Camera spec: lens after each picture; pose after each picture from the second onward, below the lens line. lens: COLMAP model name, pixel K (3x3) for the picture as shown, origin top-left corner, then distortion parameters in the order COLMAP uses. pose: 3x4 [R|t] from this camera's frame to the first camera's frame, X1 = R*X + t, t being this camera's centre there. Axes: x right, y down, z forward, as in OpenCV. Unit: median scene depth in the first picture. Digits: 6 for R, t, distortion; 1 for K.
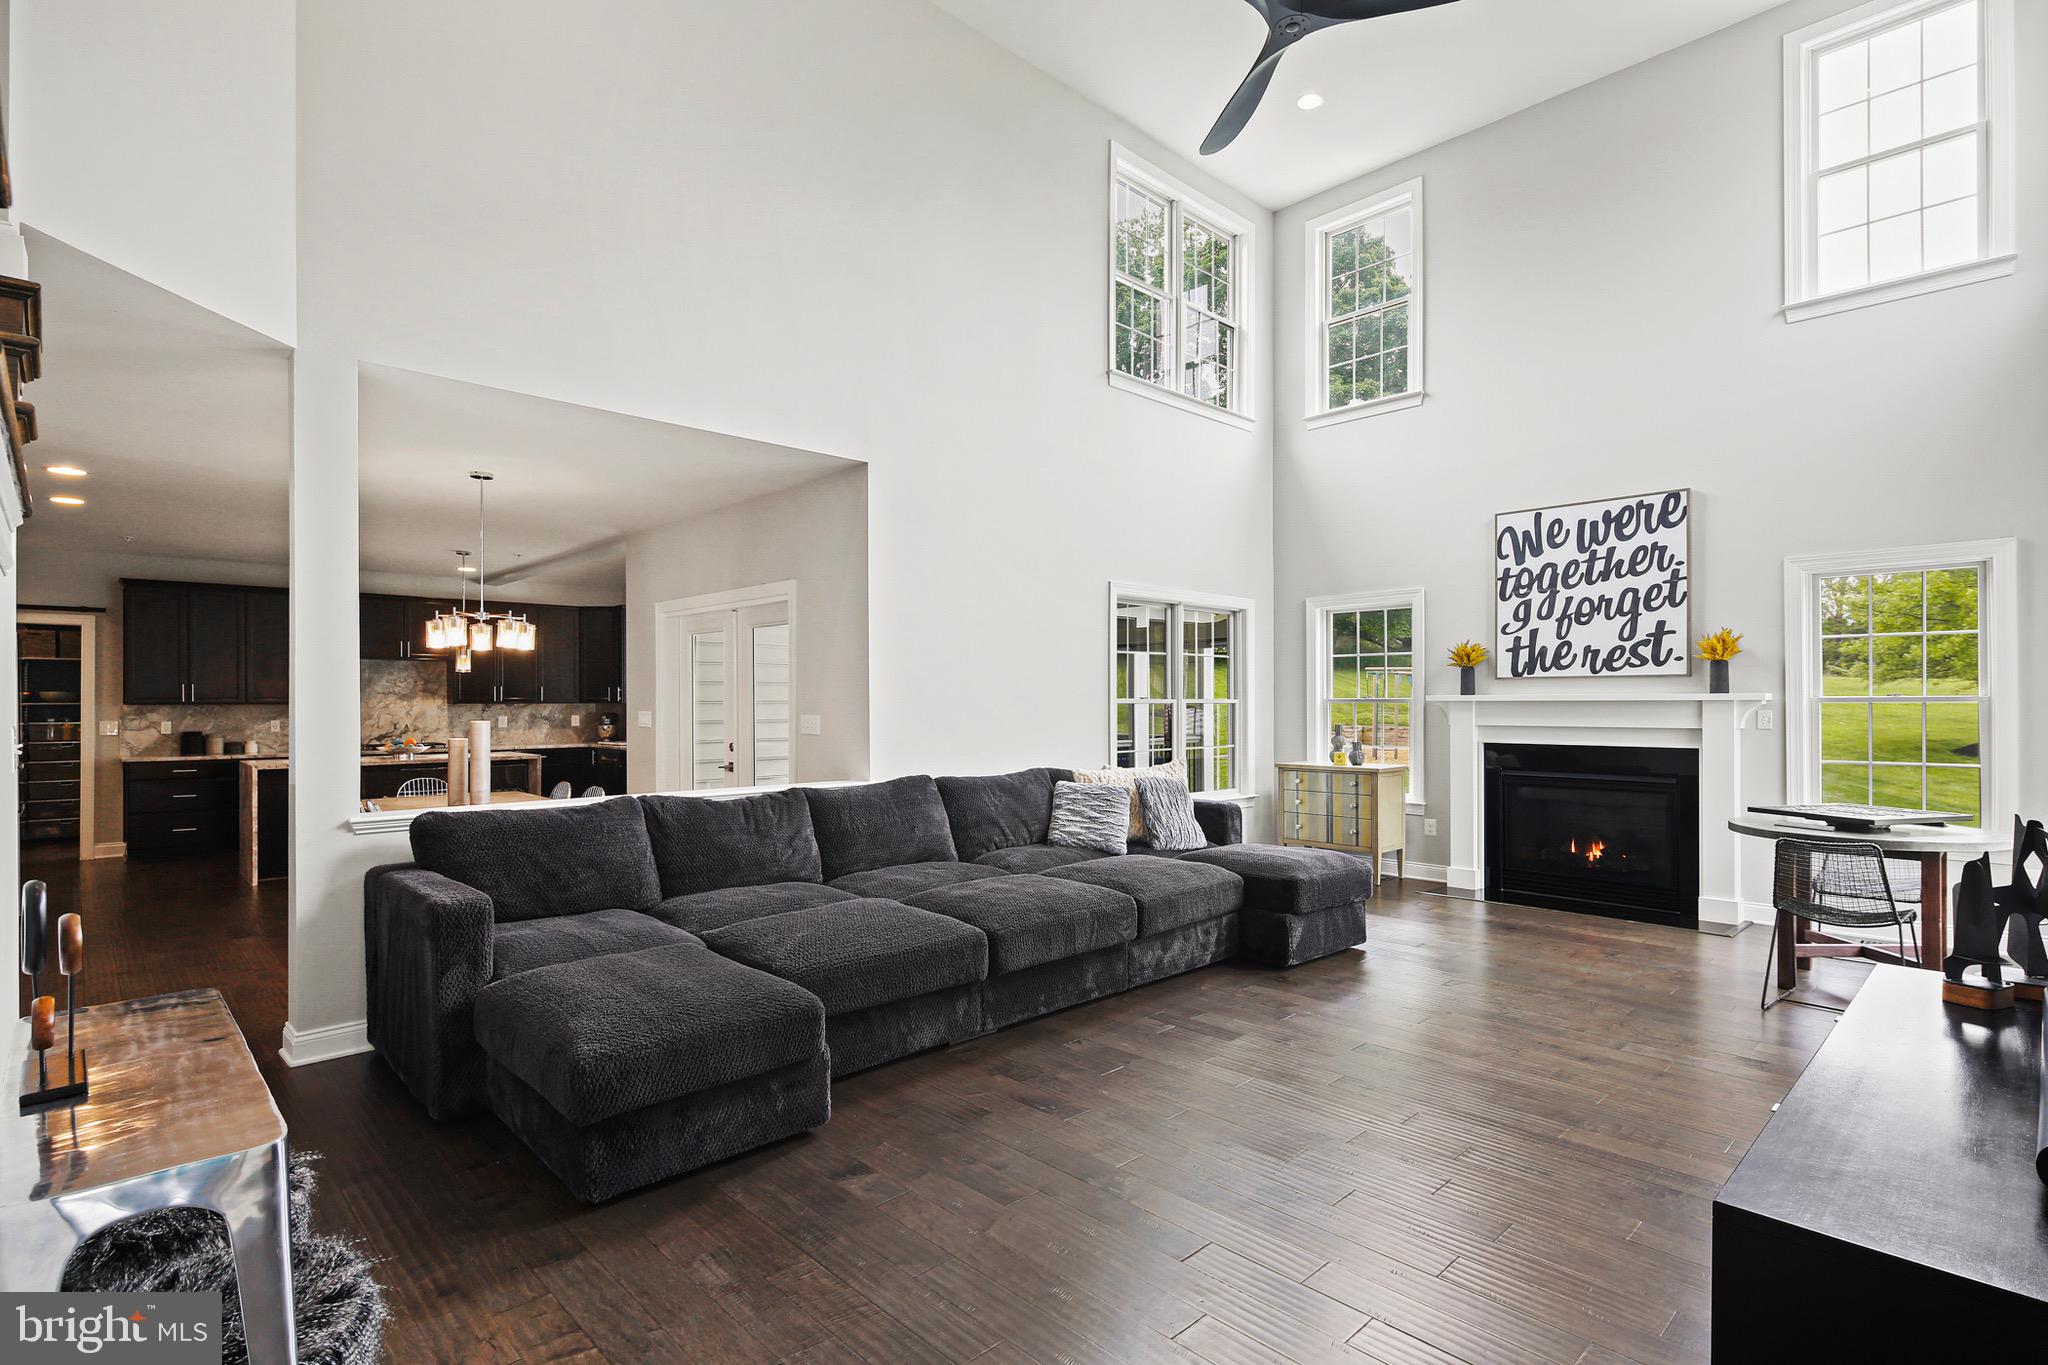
lens RADIAL K [[1003.5, 0, 1064.9], [0, 1003.5, 698.7], [0, 0, 1]] dist [-0.000898, -0.000346]
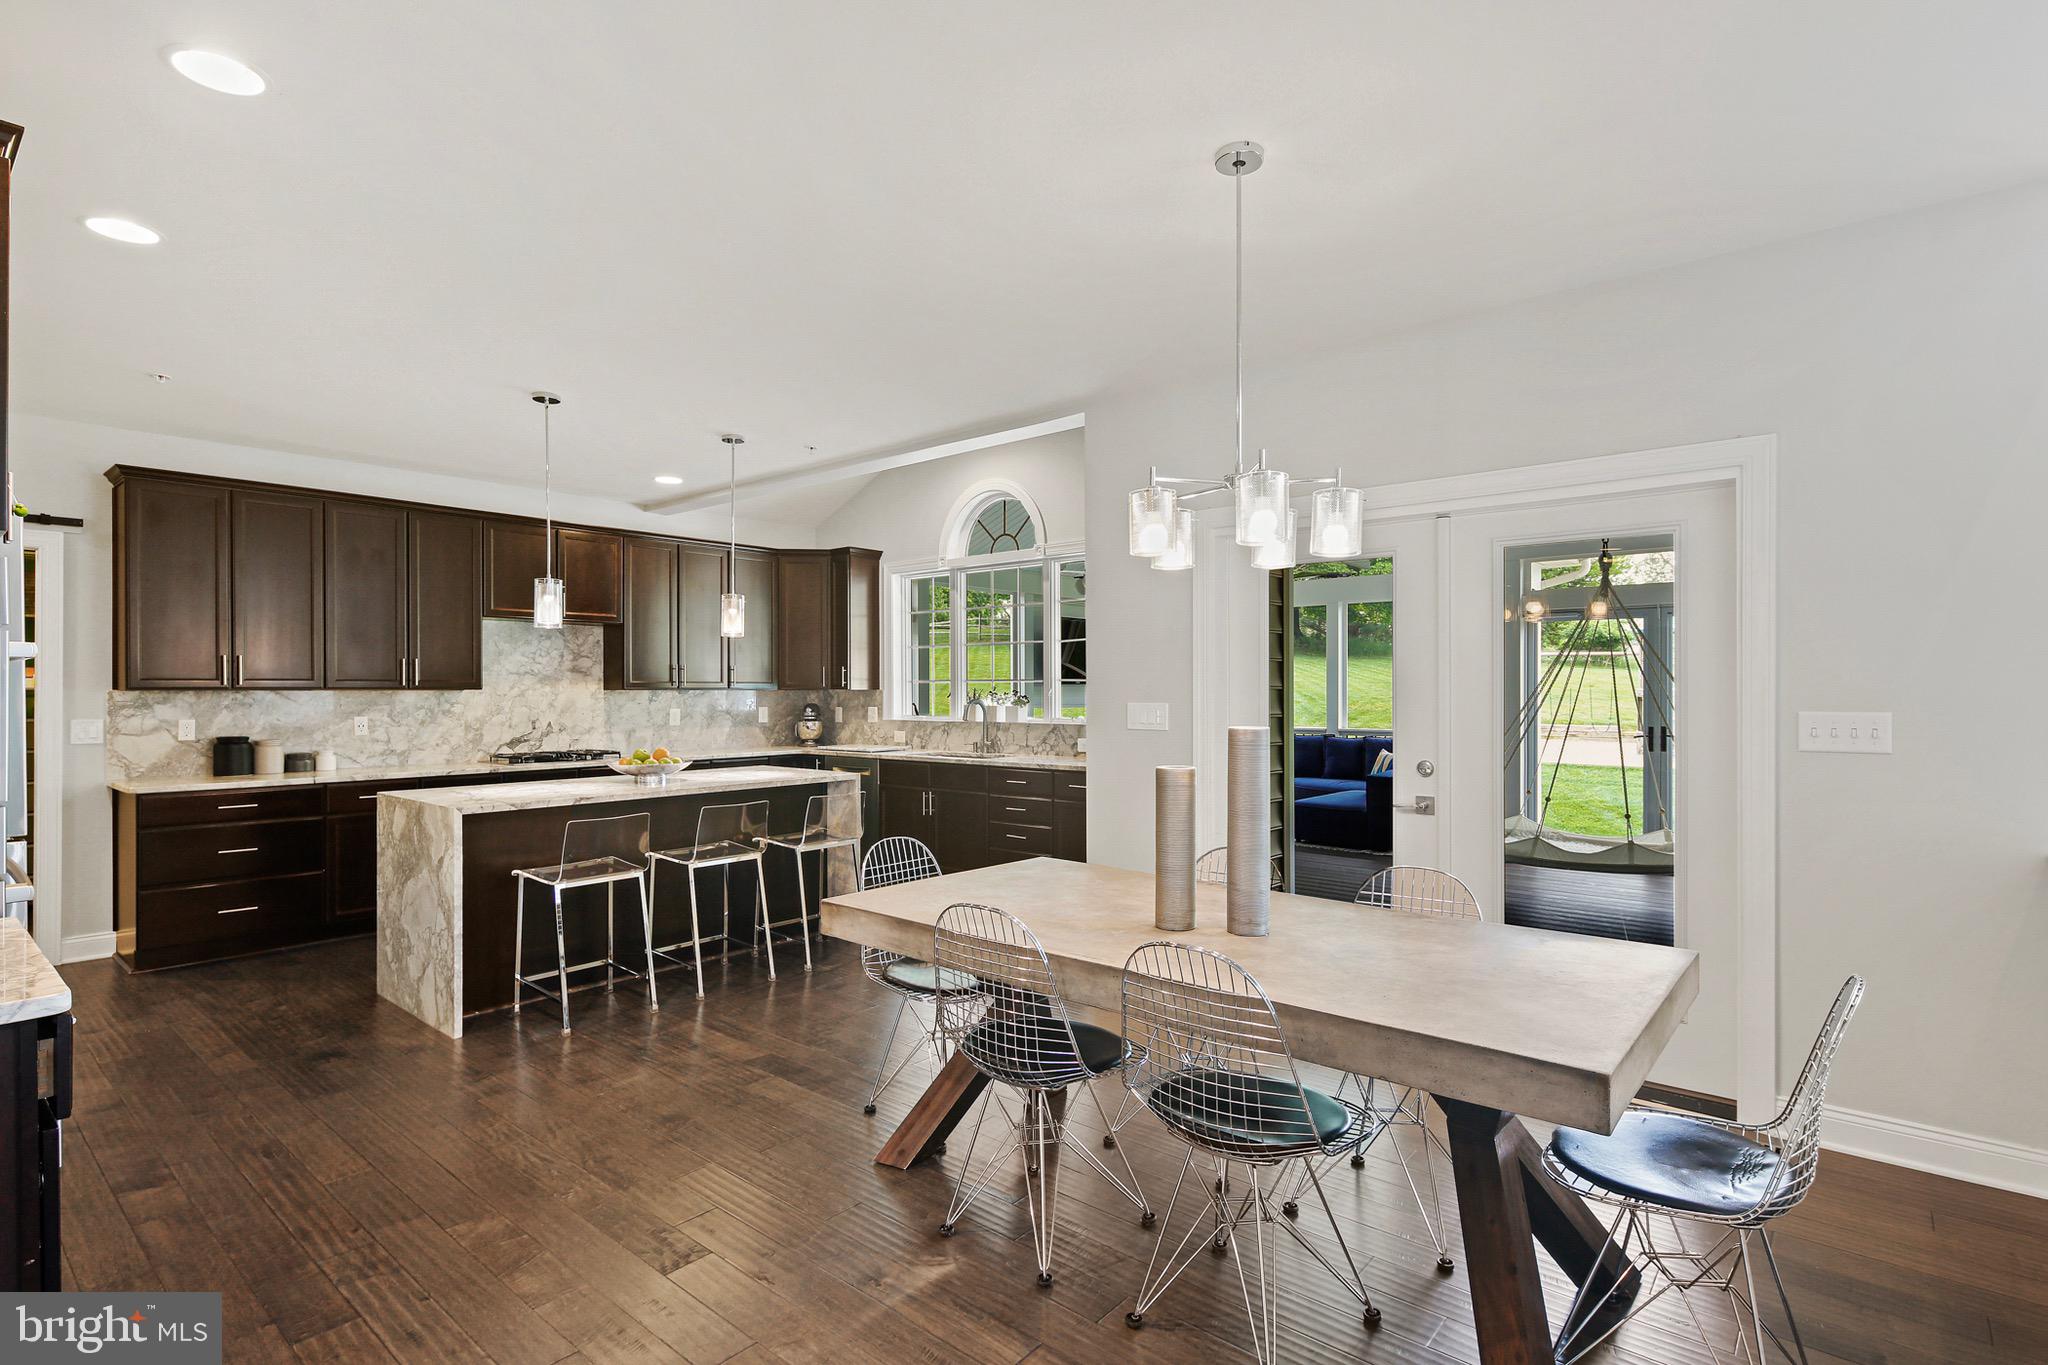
lens RADIAL K [[993.8, 0, 1026.1], [0, 993.8, 693.7], [0, 0, 1]] dist [0.000383, -0.000096]
pose [[0.995578, 0.001321, 0.093934, -0.455232], [-0.001835, 0.999984, 0.005385, 0.003779], [-0.093925, -0.005534, 0.995564, 0.372038]]
